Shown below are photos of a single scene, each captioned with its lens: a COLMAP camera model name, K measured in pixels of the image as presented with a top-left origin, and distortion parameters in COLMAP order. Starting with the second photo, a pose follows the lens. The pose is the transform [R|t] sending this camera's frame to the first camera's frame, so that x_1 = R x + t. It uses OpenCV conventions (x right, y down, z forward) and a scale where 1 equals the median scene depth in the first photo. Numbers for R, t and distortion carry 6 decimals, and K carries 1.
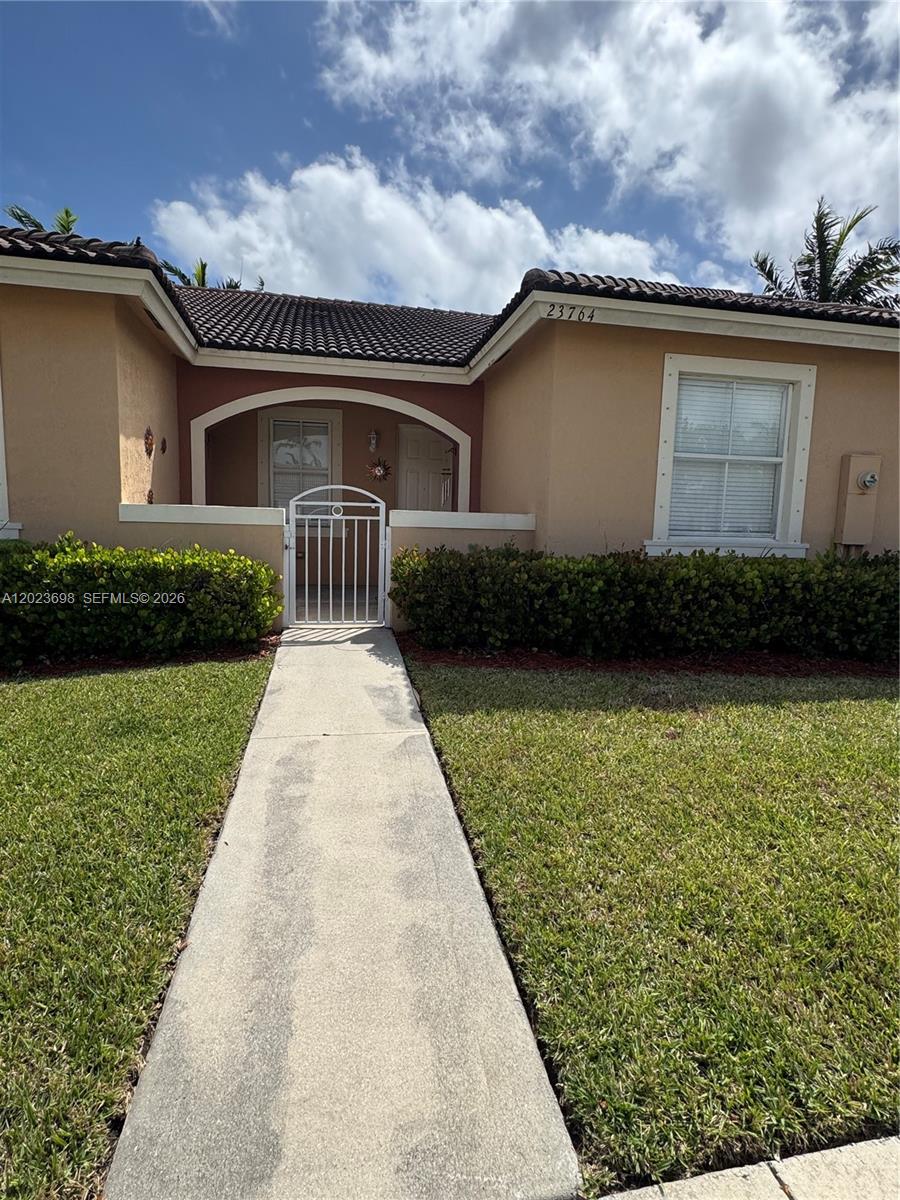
lens RADIAL K [[609.9, 0, 450.0], [0, 609.9, 600.0], [0, 0, 1]] dist [-0.000016, 0.000323]
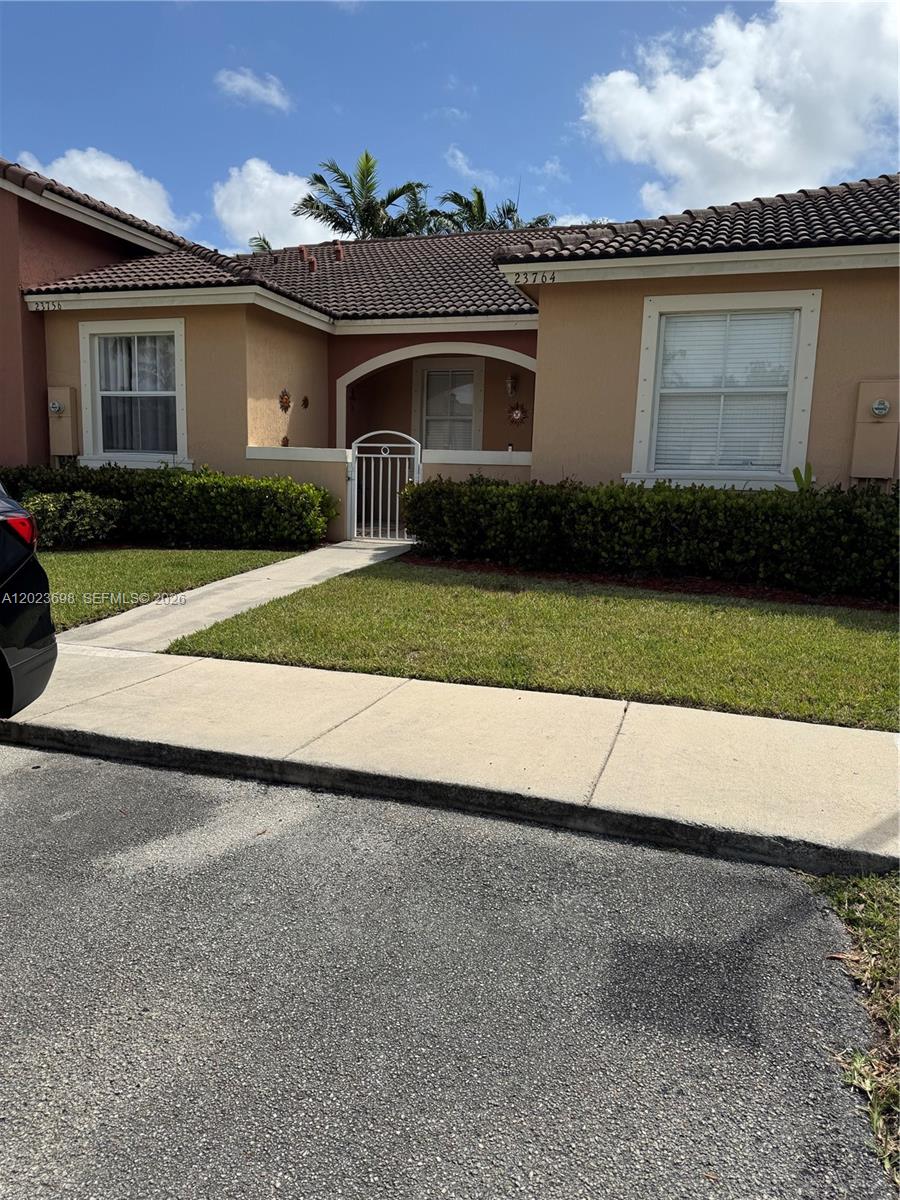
lens RADIAL K [[838.6, 0, 450.0], [0, 838.6, 600.0], [0, 0, 1]] dist [0.151383, -0.289794]
pose [[0.864468, 0.073567, -0.497276, 0.824362], [-0.067442, 0.997263, 0.030293, 0.102732], [0.498143, 0.007350, 0.867063, -0.458468]]
